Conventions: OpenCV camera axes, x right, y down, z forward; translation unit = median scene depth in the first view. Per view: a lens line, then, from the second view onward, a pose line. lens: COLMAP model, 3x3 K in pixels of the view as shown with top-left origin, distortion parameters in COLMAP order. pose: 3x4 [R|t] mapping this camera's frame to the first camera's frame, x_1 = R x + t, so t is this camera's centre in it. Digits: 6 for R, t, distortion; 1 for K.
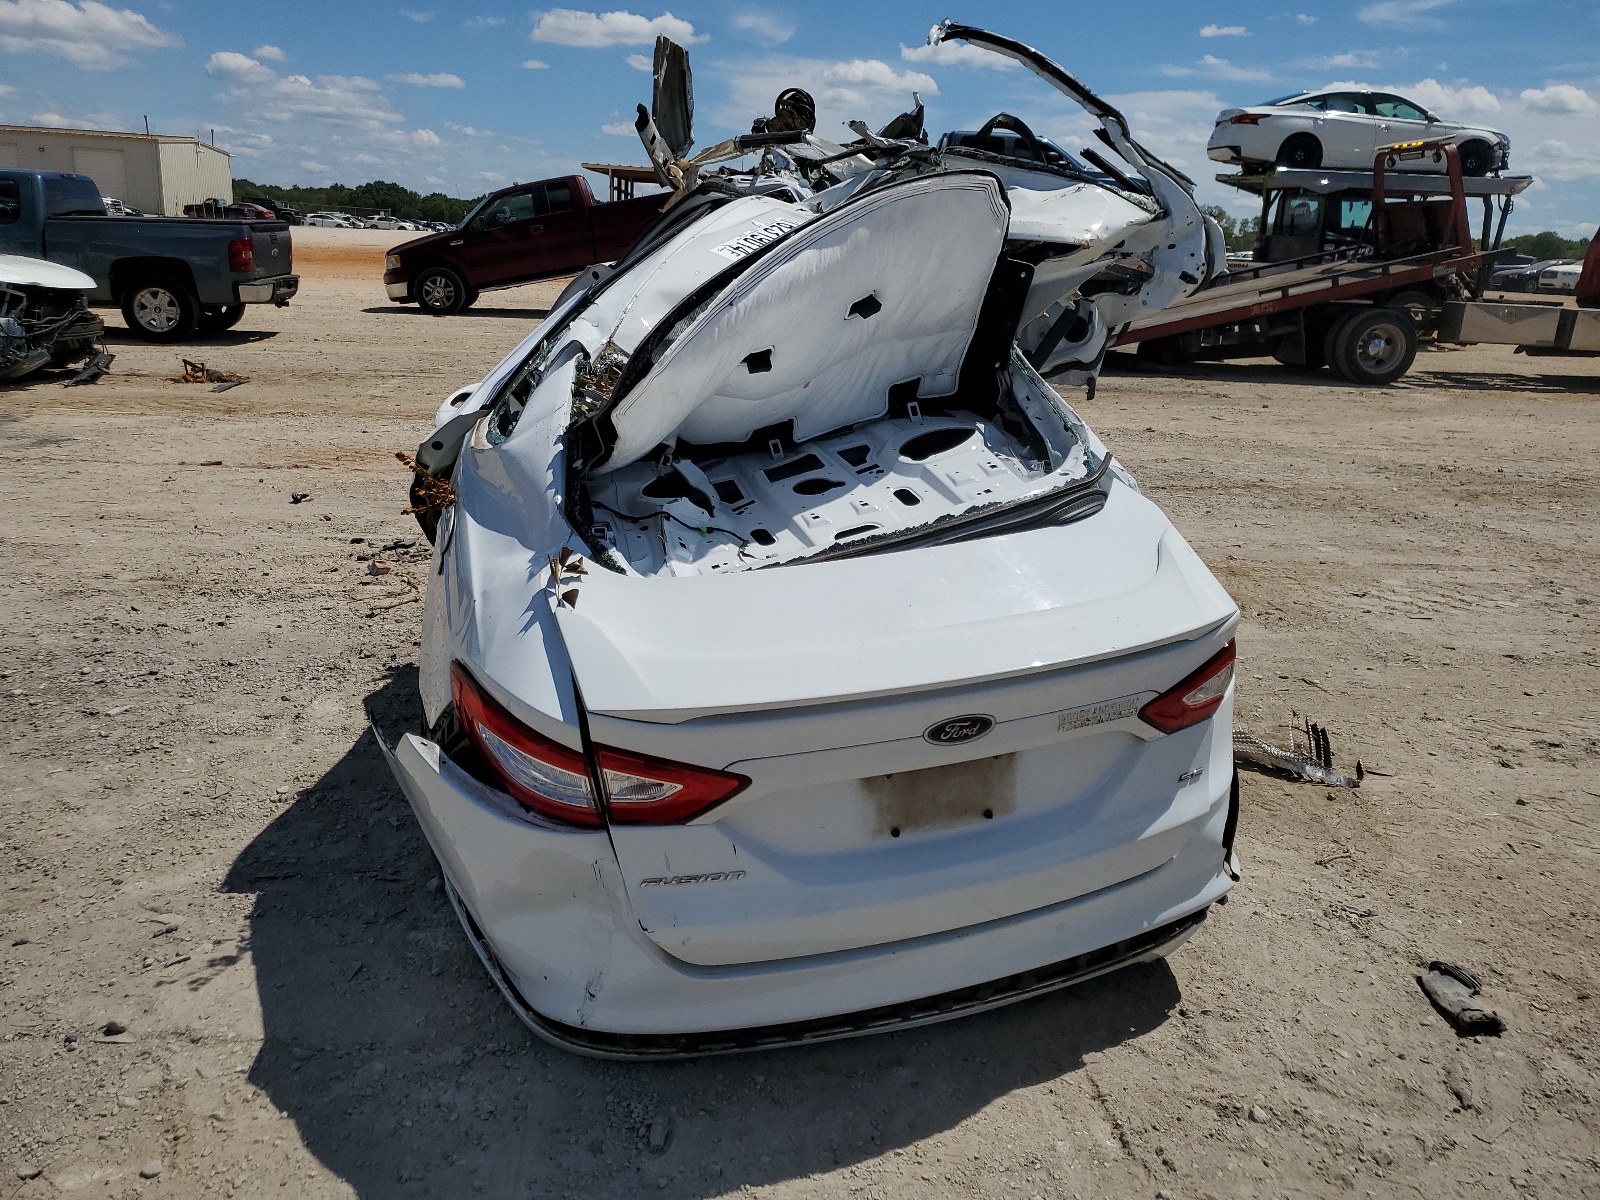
lens RADIAL K [[1222.9, 0, 787.1], [0, 1222.9, 589.0], [0, 0, 1]] dist [0.004790, 0.005896]
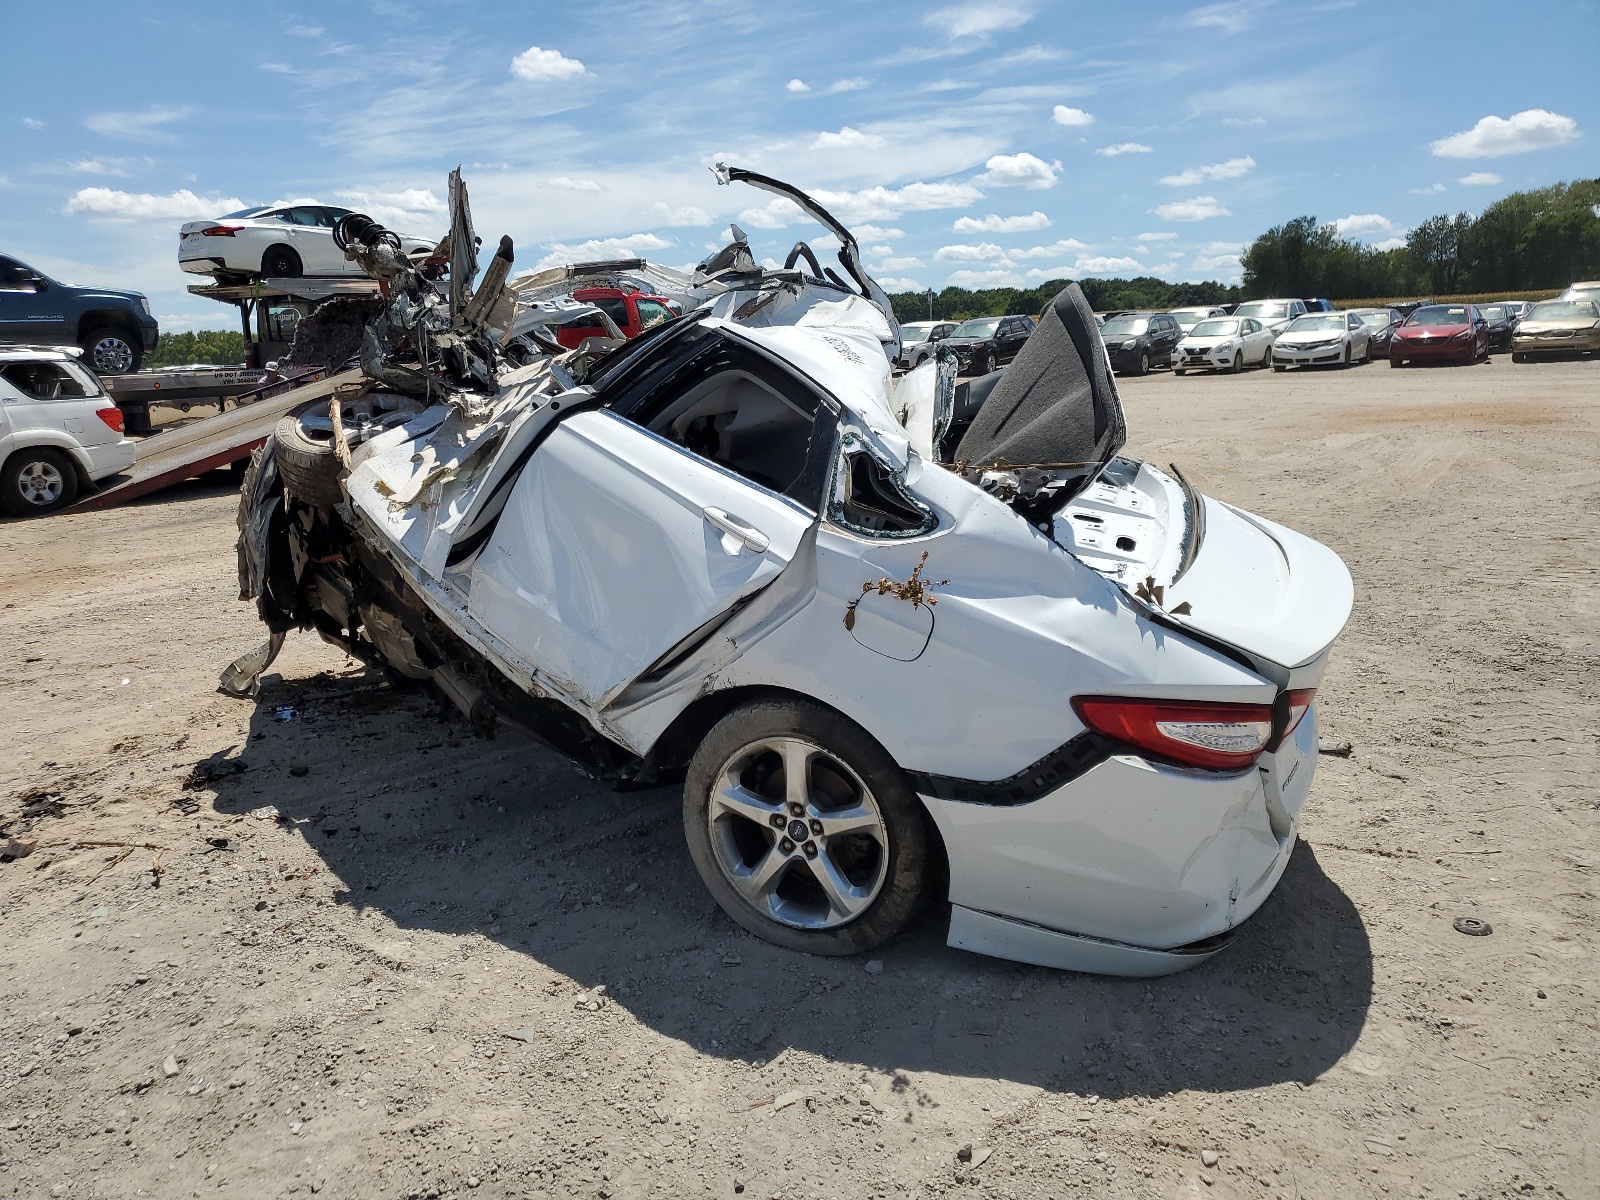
lens RADIAL K [[1222.9, 0, 797.2], [0, 1222.9, 598.8], [0, 0, 1]] dist [0.004790, 0.005896]
pose [[0.659347, -0.223274, 0.717921, -0.100974], [0.274774, 0.960392, 0.046327, -0.012839], [-0.699829, 0.166721, 0.694581, 0.026535]]
